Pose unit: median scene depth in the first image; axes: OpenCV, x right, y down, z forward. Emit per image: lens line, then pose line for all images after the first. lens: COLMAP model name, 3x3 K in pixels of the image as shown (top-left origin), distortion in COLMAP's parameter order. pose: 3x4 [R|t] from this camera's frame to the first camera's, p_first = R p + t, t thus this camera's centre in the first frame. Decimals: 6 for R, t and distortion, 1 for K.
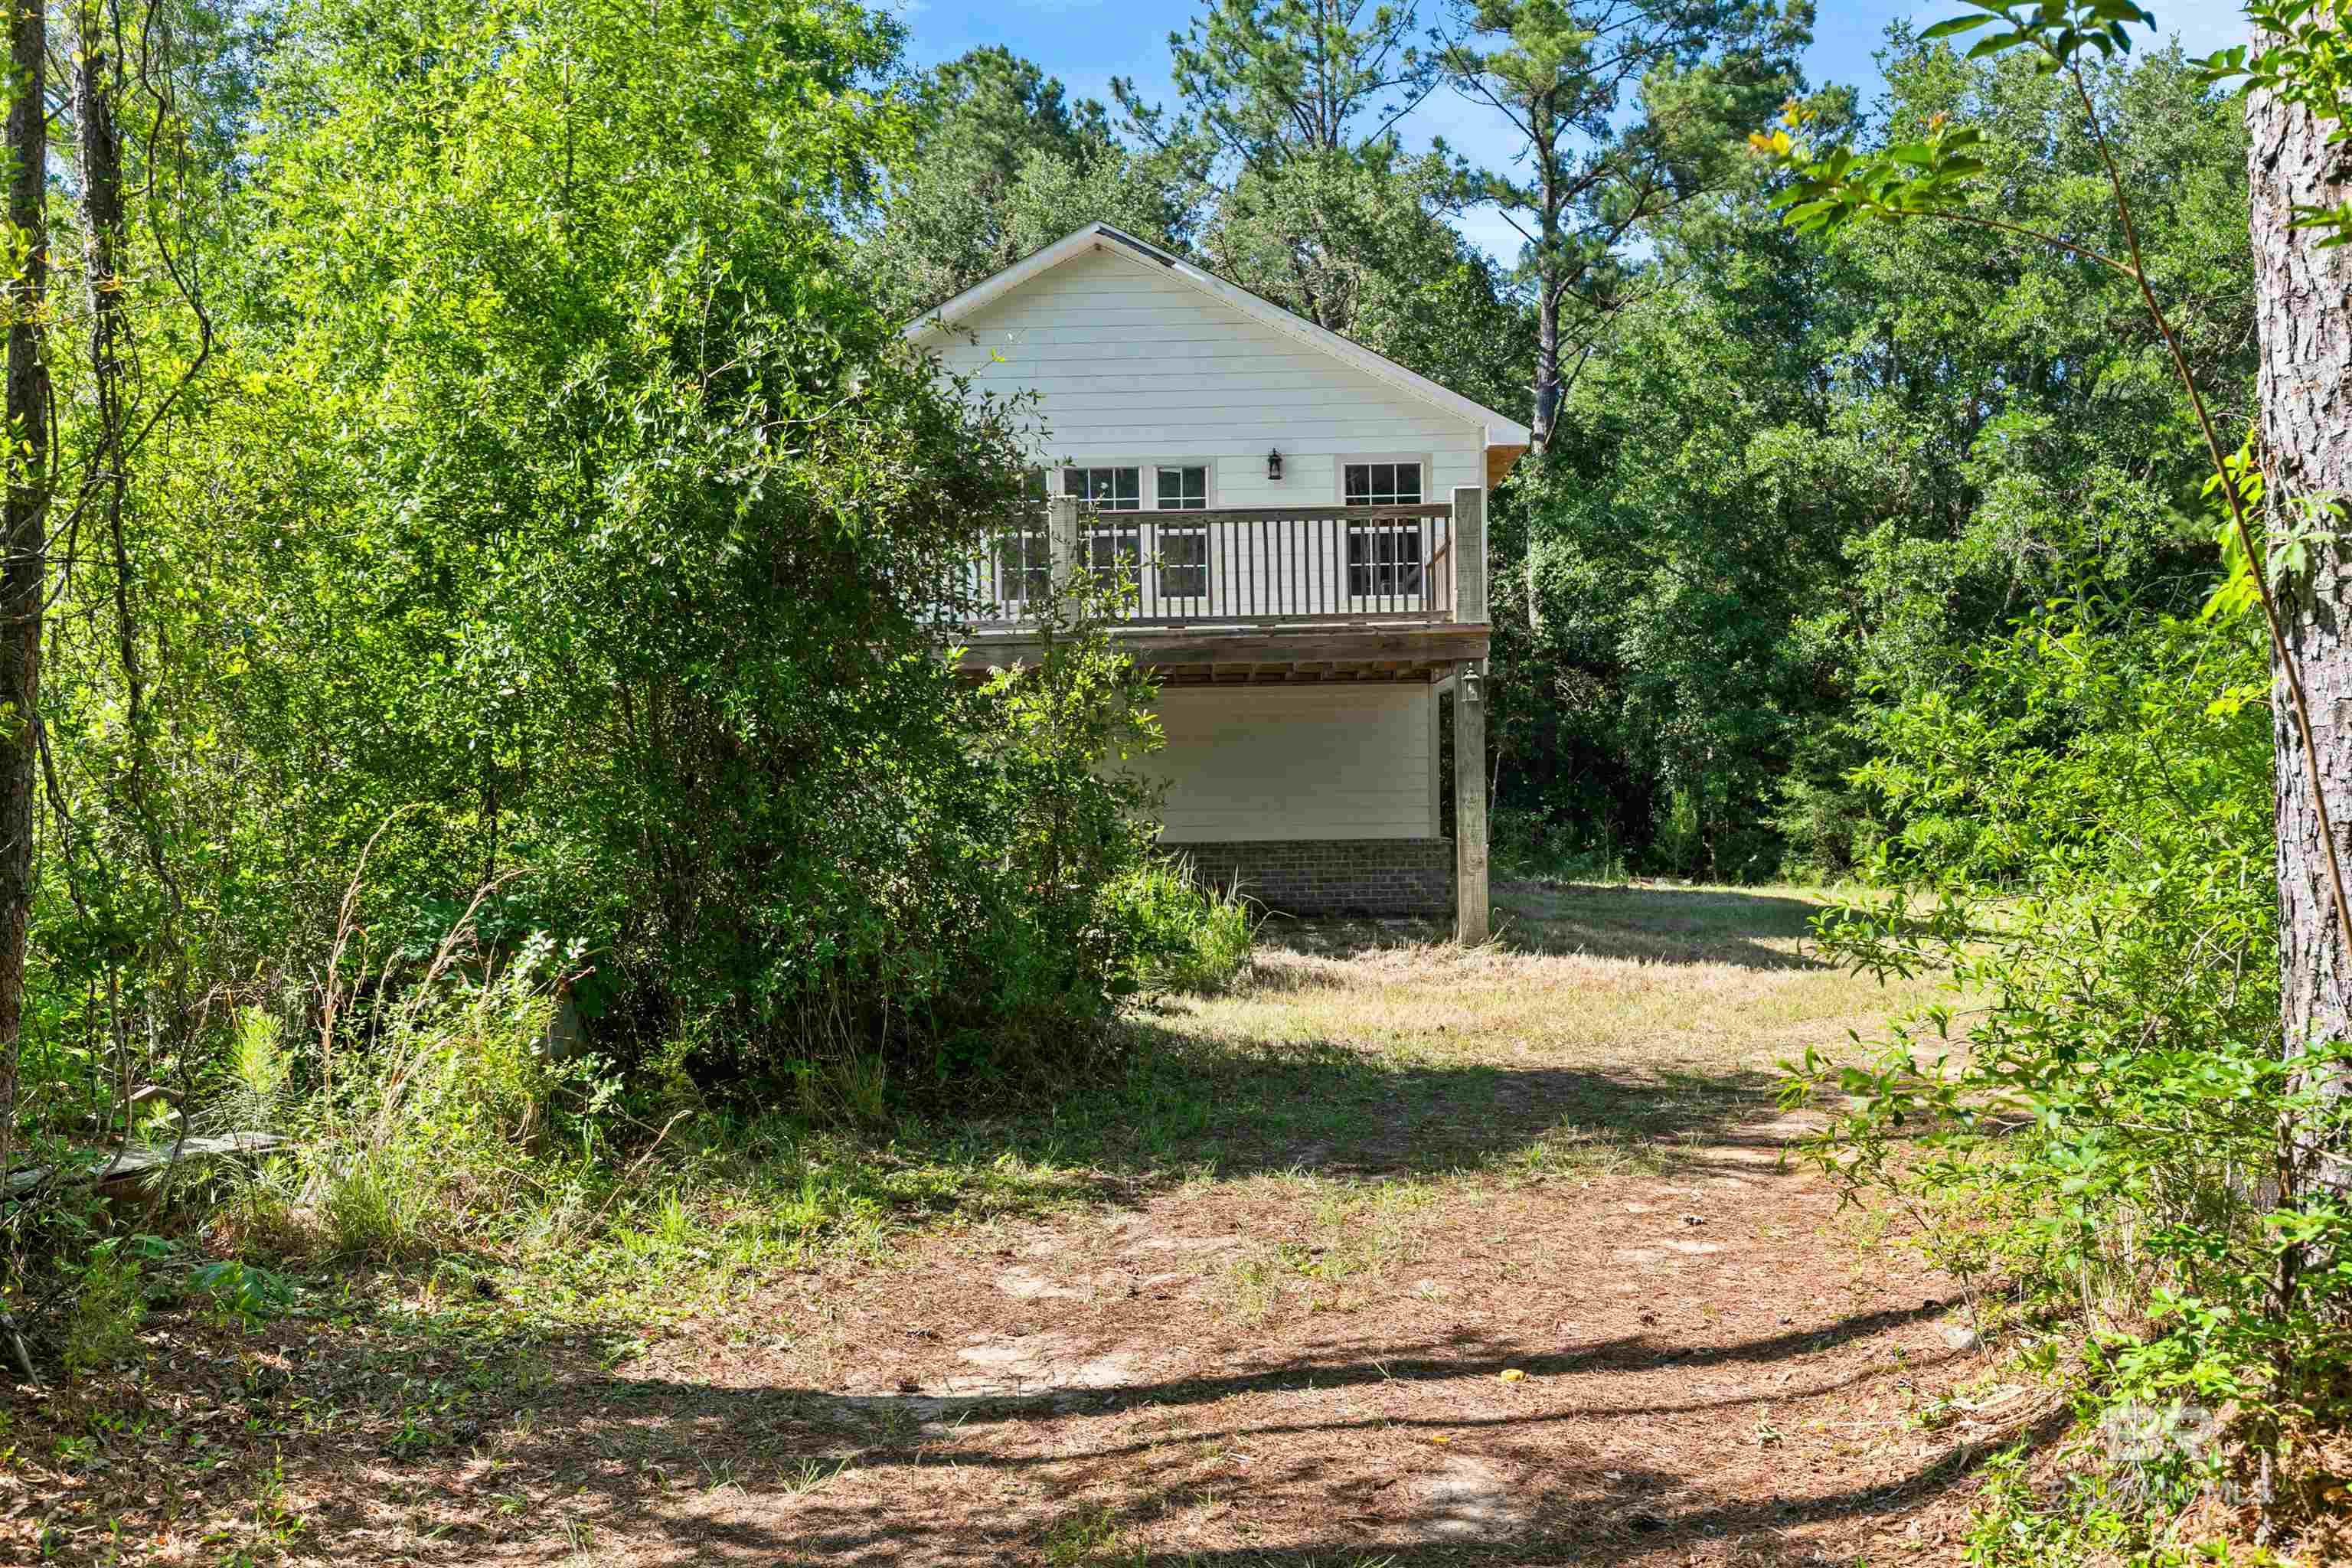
lens RADIAL K [[2123.9, 0, 1176.6], [0, 2123.9, 786.2], [0, 0, 1]] dist [0.001392, 0.000690]
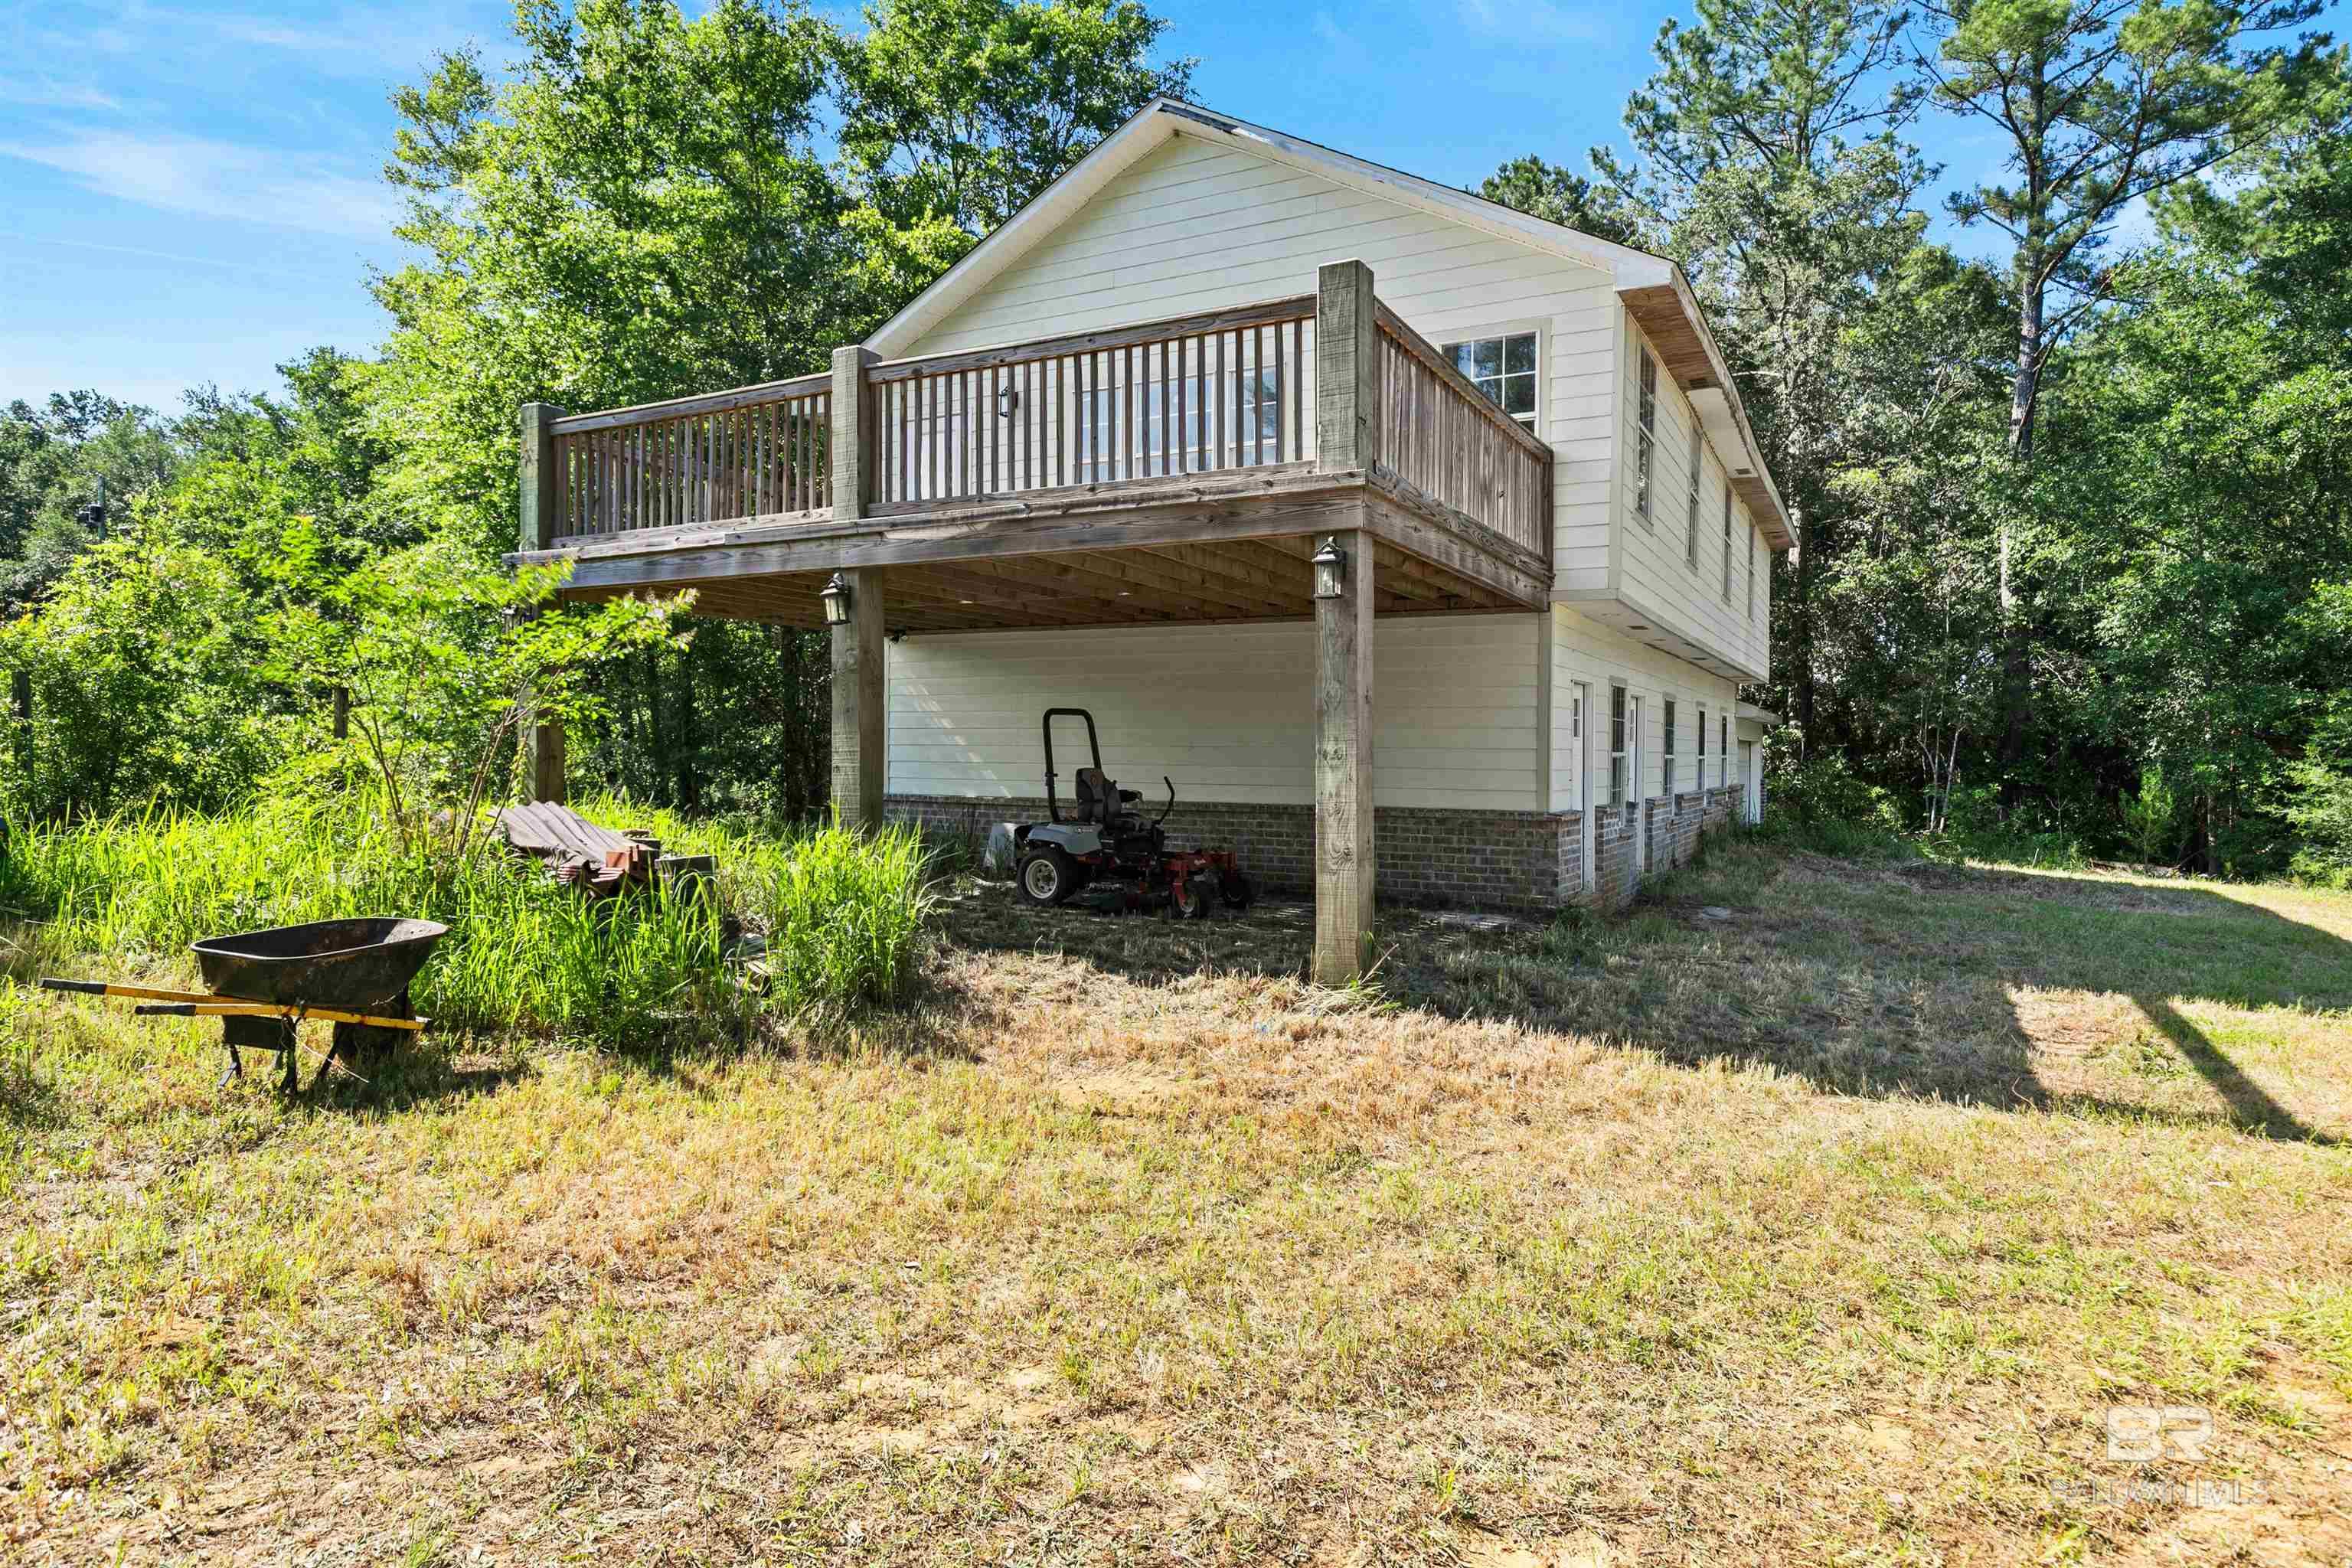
lens RADIAL K [[1315.7, 0, 1175.7], [0, 1315.7, 722.4], [0, 0, 1]] dist [0.001237, 0.000516]
pose [[0.882929, 0.019897, -0.469085, 0.123962], [-0.030404, 0.999428, -0.014836, 0.001858], [0.468521, 0.027361, 0.883029, 0.278701]]
